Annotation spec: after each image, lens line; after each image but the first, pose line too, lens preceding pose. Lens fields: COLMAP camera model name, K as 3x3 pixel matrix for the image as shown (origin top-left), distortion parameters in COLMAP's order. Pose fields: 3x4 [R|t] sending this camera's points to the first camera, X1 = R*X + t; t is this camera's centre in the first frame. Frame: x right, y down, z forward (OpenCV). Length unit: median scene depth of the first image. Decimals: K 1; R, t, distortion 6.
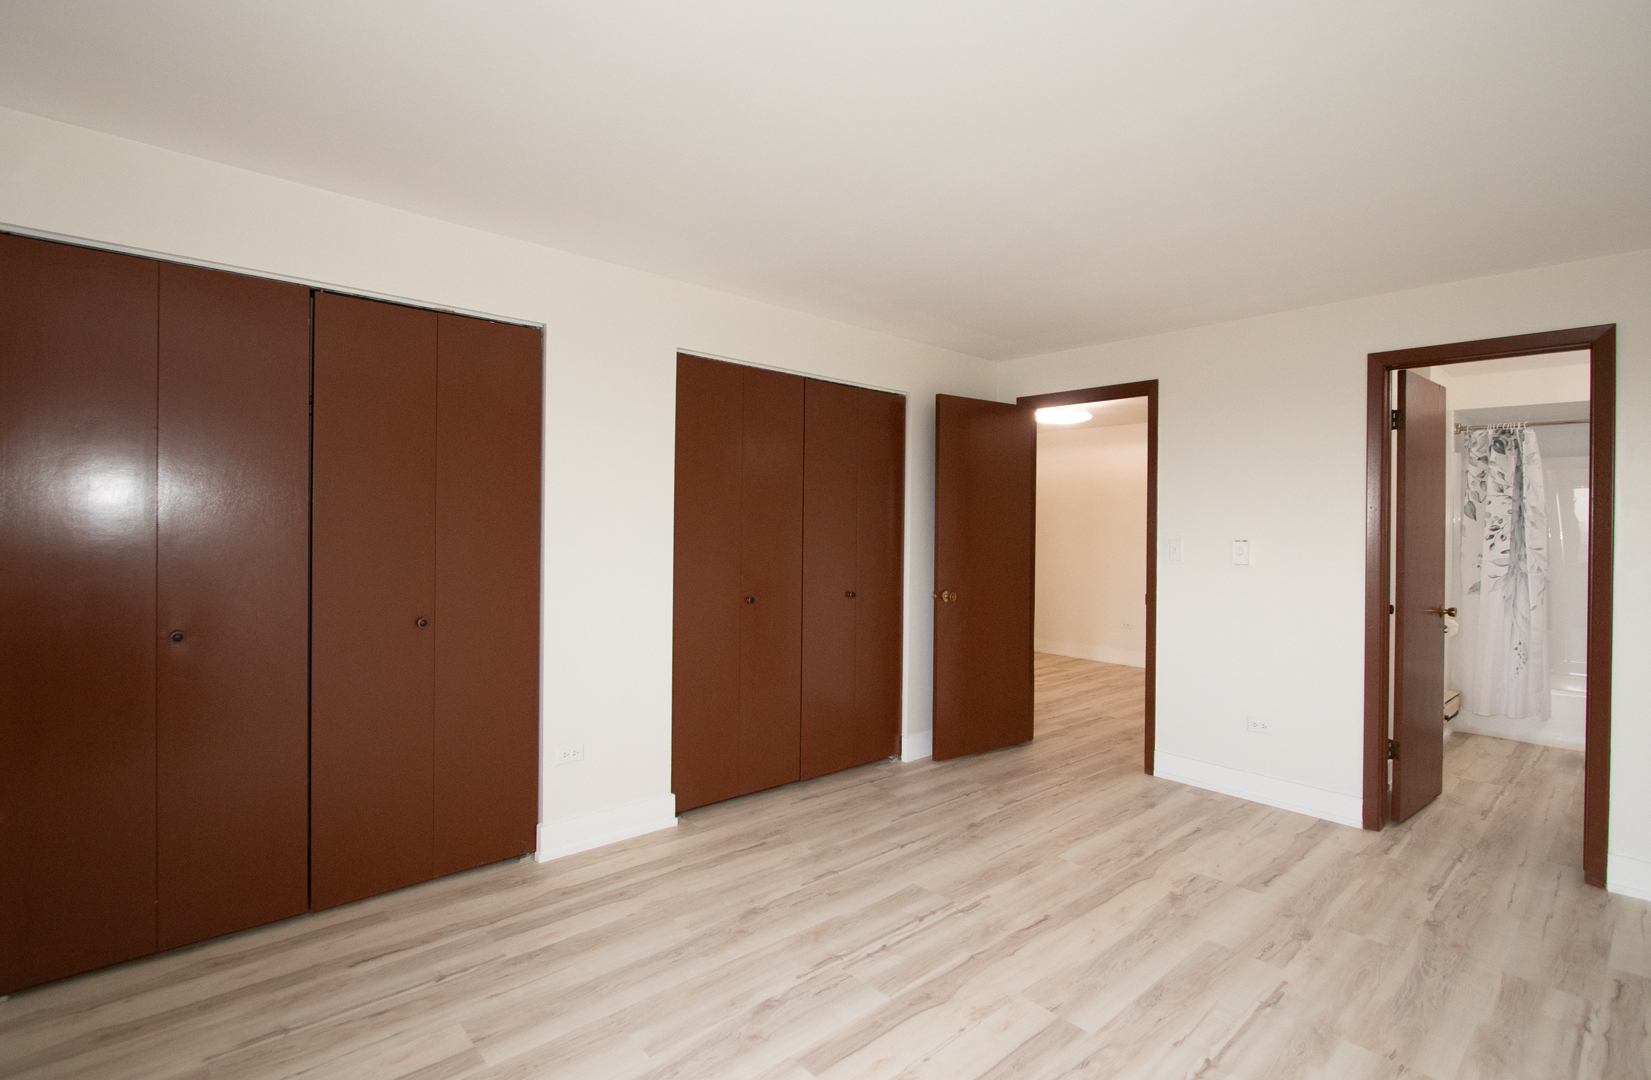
lens RADIAL K [[771.0, 0, 824.3], [0, 771.0, 533.9], [0, 0, 1]] dist [-0.005151, -0.000349]
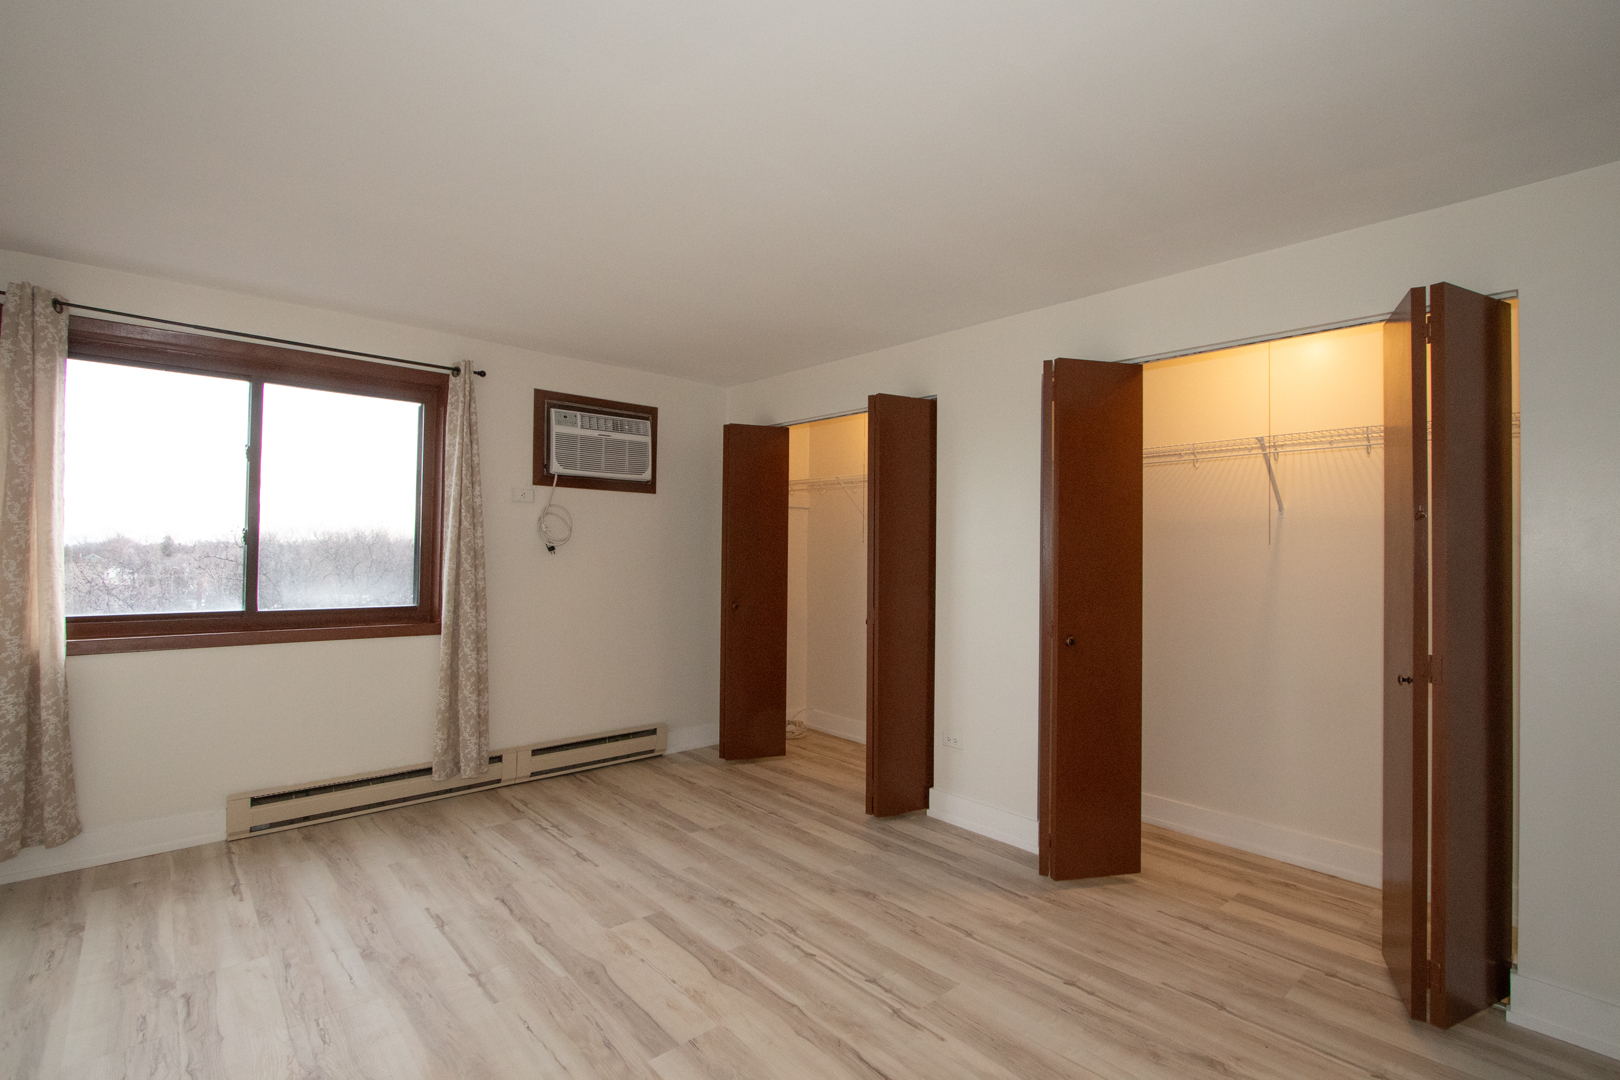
lens RADIAL K [[758.2, 0, 809.2], [0, 758.2, 547.0], [0, 0, 1]] dist [-0.013060, 0.001174]
pose [[-0.014648, -0.023671, -0.999612, 1.010202], [-0.022534, 0.999474, -0.023338, 0.025983], [0.999639, 0.022183, -0.015174, 0.939498]]
